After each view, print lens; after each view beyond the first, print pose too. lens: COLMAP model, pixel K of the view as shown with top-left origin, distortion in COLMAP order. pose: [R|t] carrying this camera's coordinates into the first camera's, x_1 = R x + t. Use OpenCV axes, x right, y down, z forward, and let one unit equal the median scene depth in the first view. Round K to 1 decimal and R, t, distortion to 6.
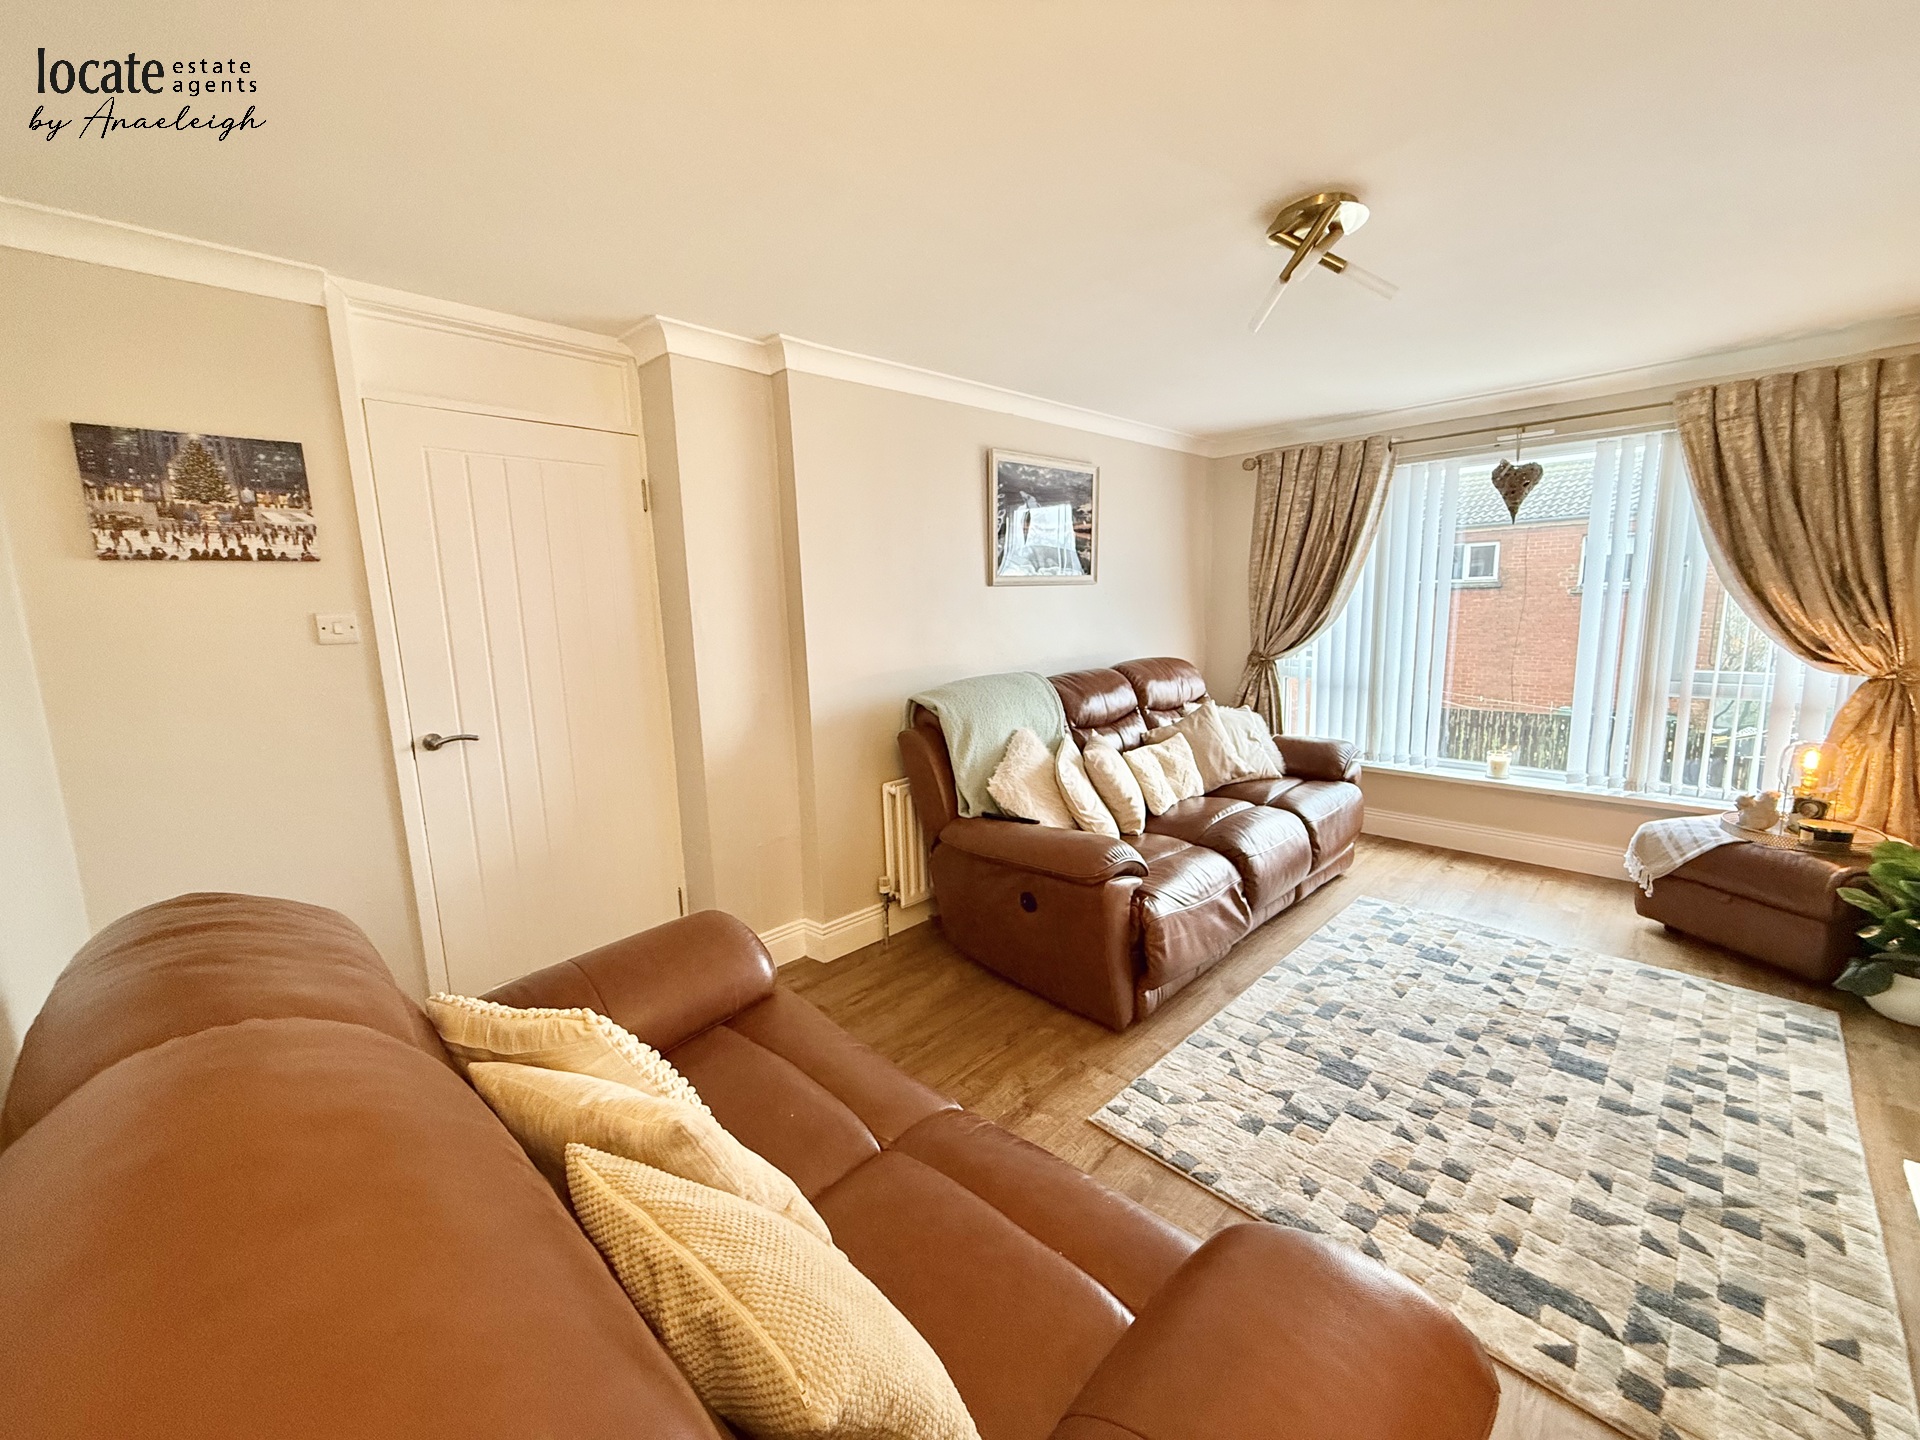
lens RADIAL K [[764.0, 0, 955.4], [0, 764.0, 721.8], [0, 0, 1]] dist [0.000734, -0.000492]
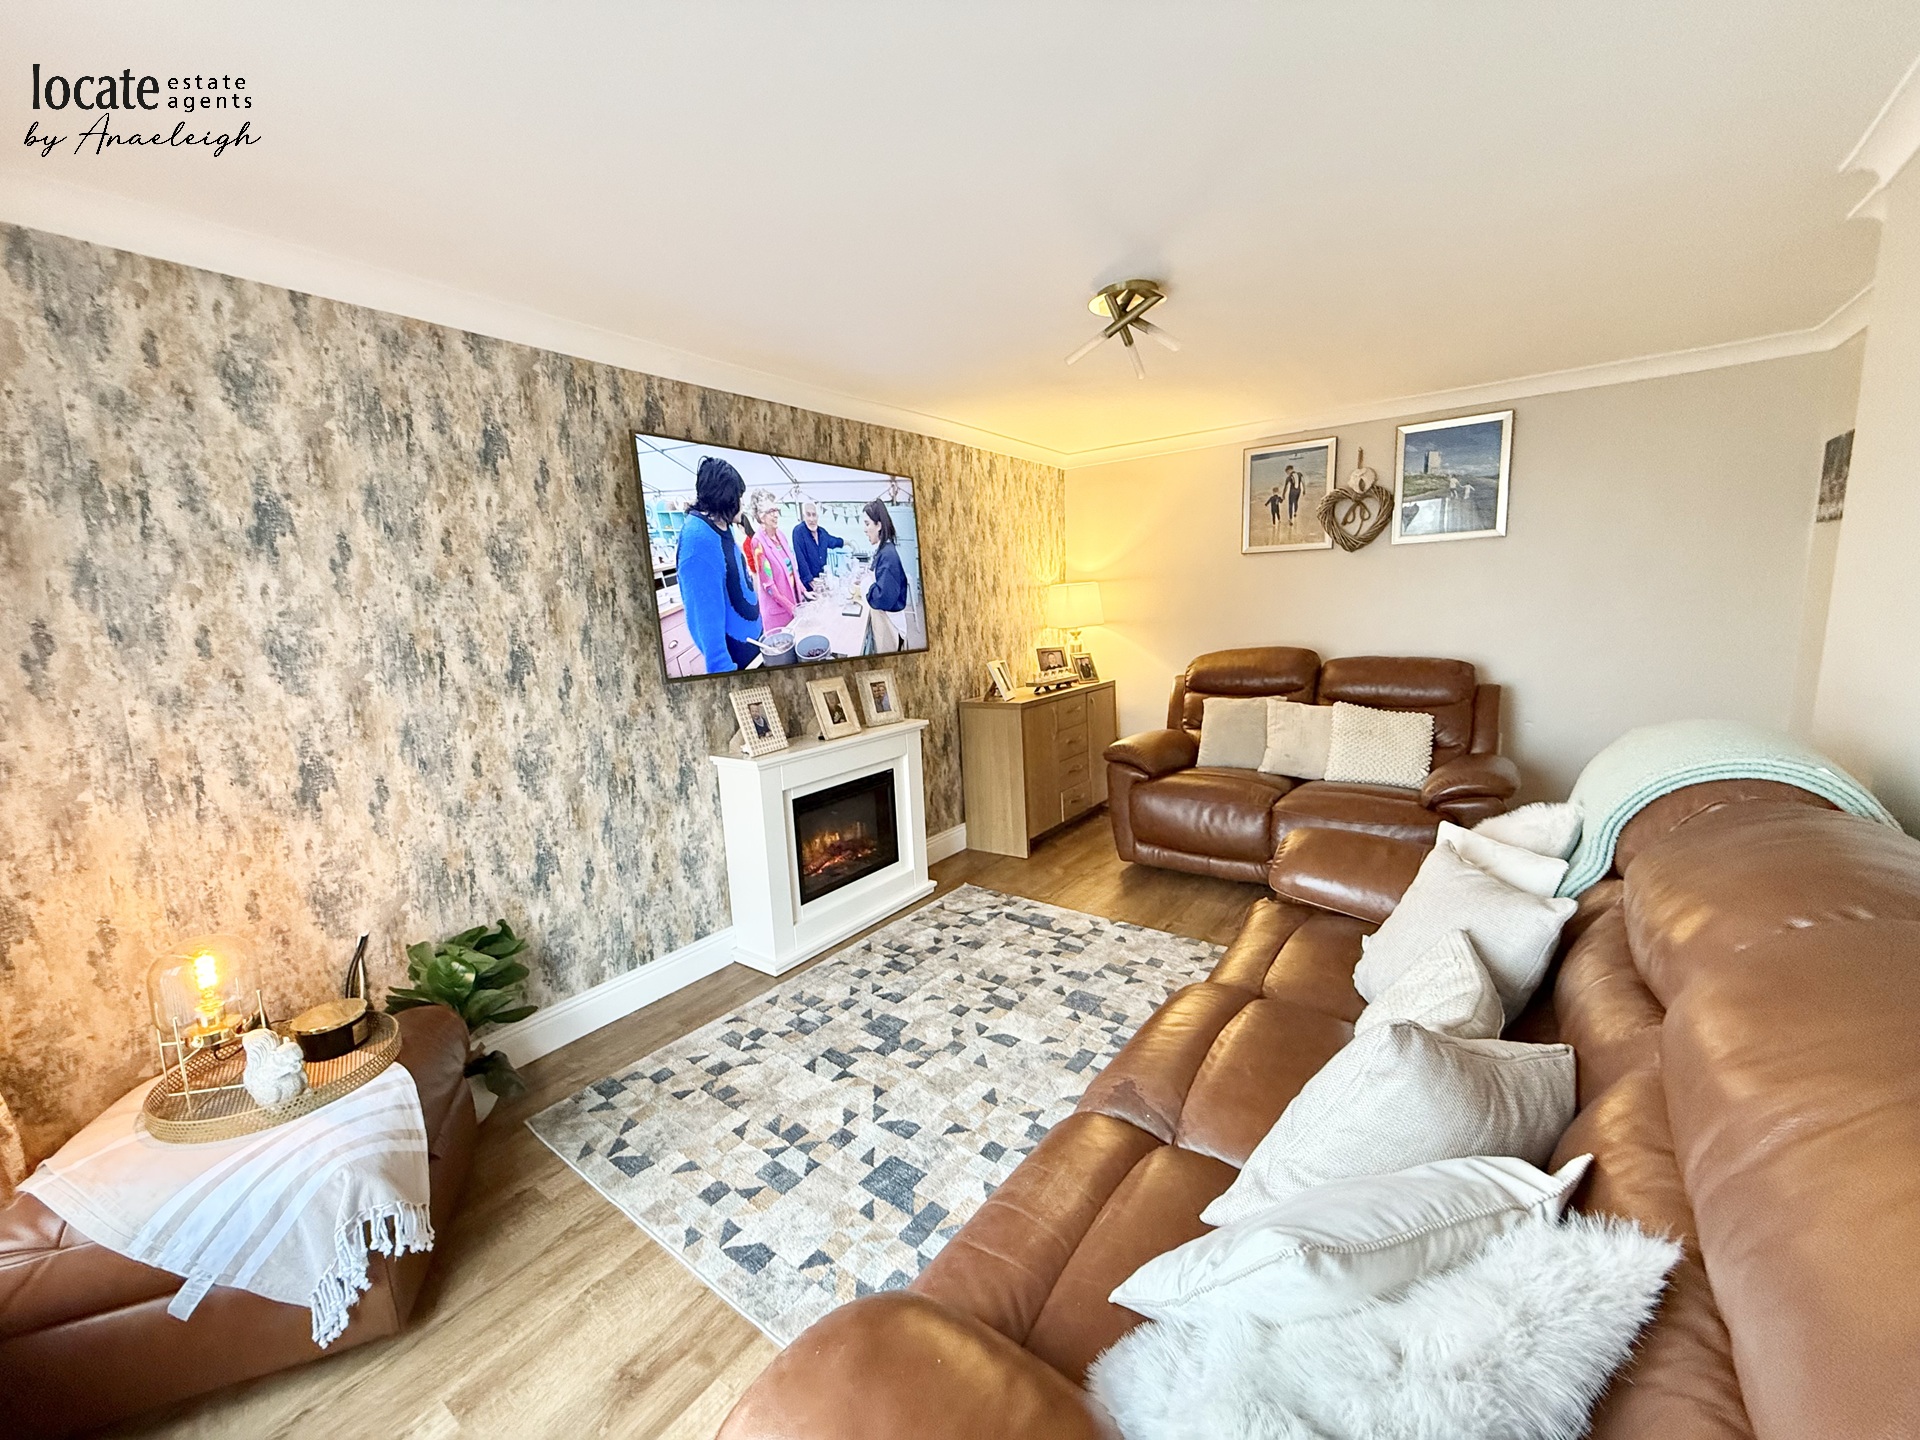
lens RADIAL K [[760.9, 0, 953.9], [0, 760.9, 720.6], [0, 0, 1]] dist [0.001316, -0.000337]
pose [[-0.987144, 0.091709, -0.130906, 0.806894], [0.047033, 0.949421, 0.310464, -0.328369], [0.152757, 0.300315, -0.941529, 1.915715]]
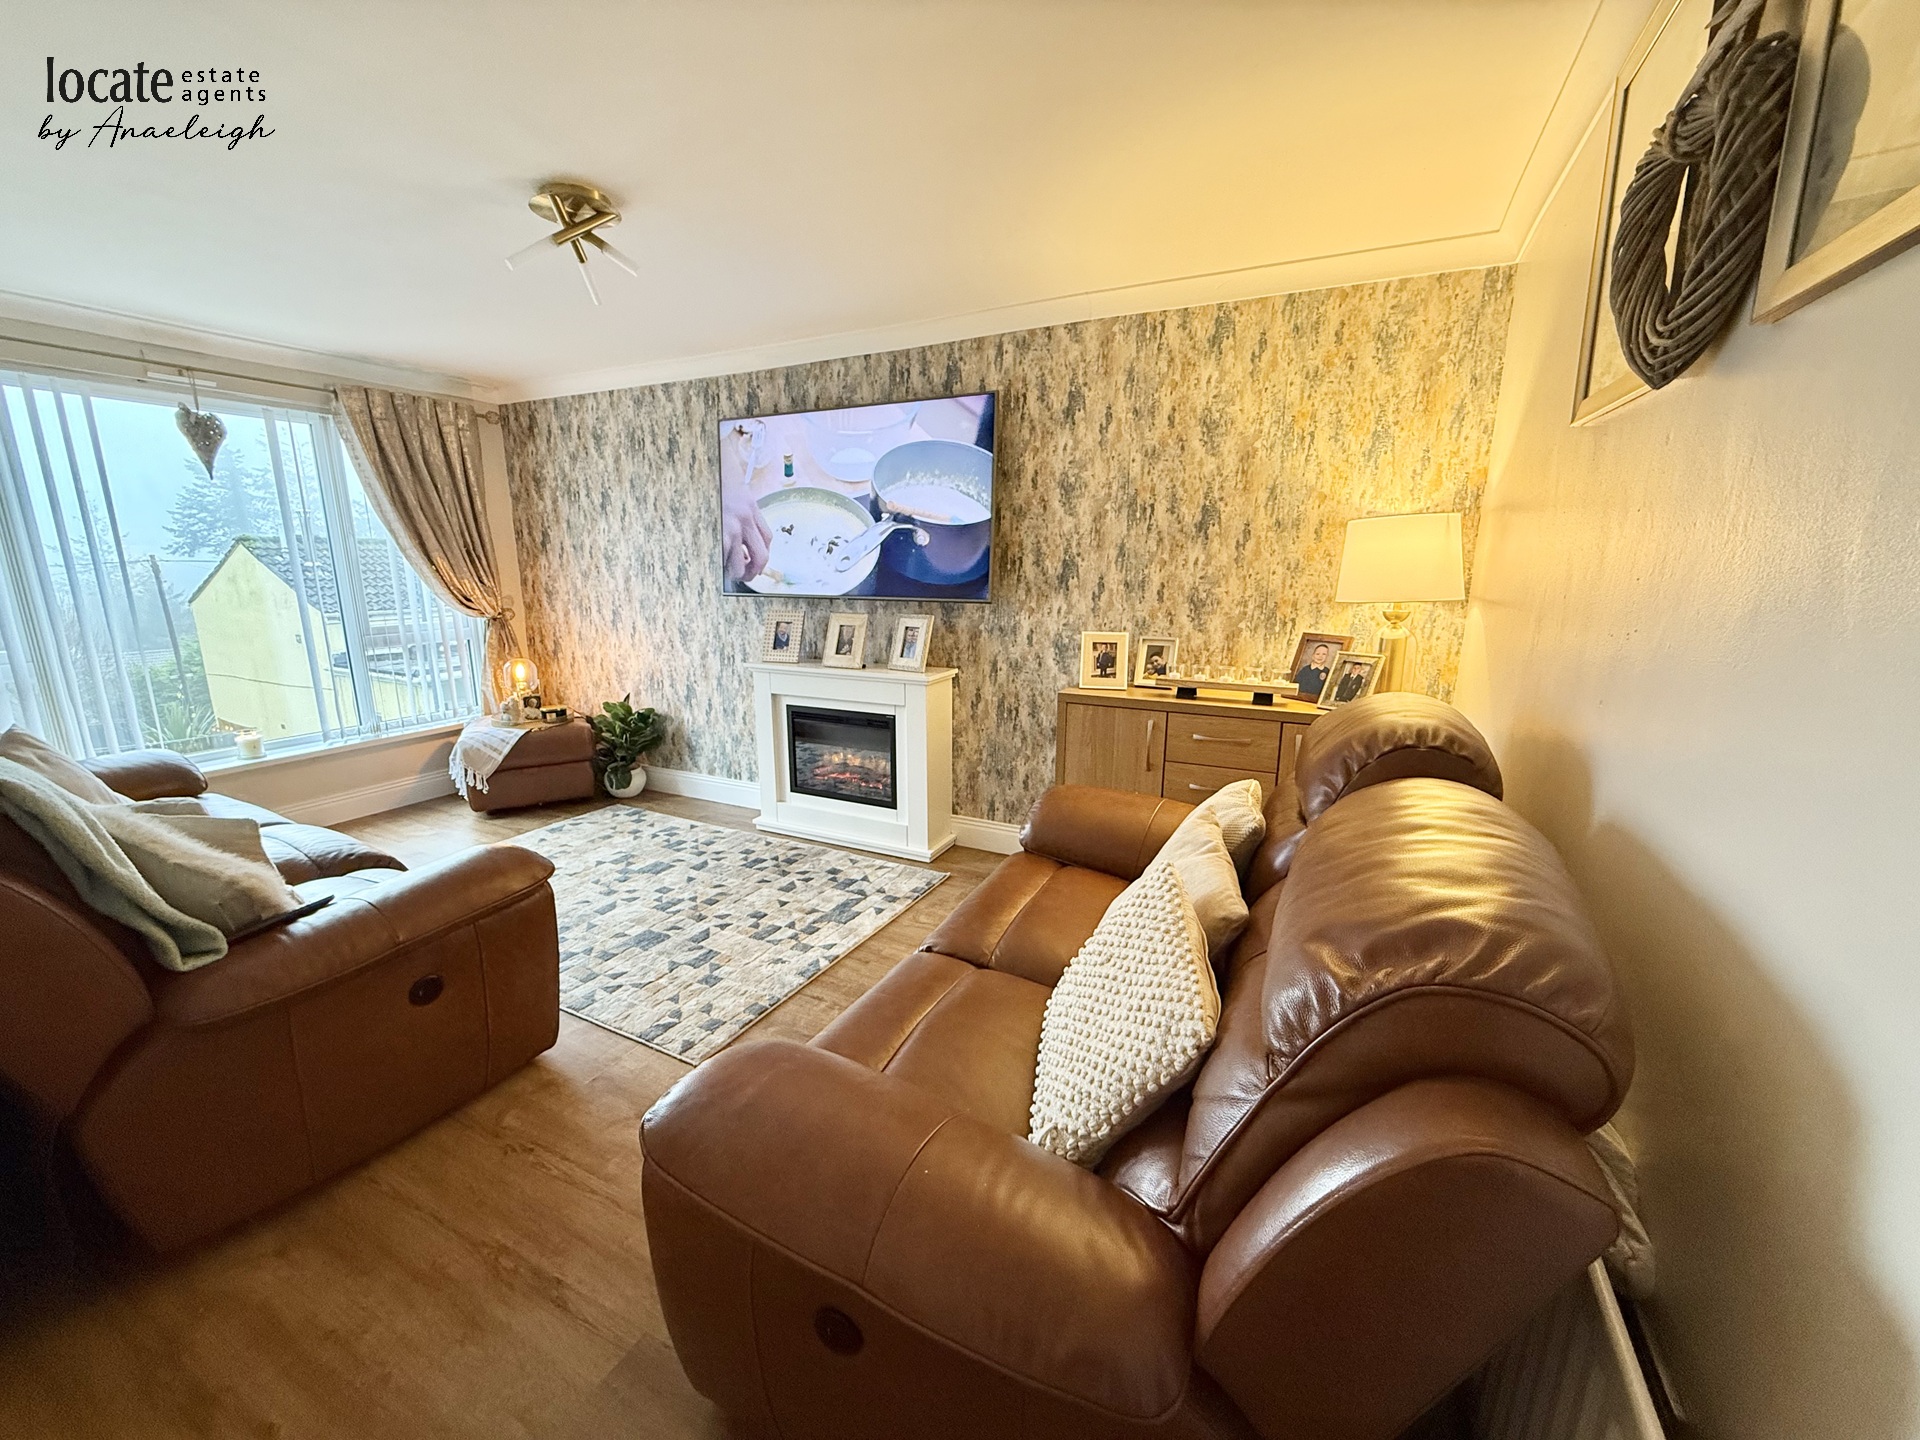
lens RADIAL K [[760.9, 0, 953.9], [0, 760.9, 720.6], [0, 0, 1]] dist [0.001316, -0.000337]
pose [[-0.309470, -0.173363, 0.934972, -0.715107], [0.160056, 0.959716, 0.230928, -0.083664], [-0.937342, 0.221113, -0.269256, 0.773613]]
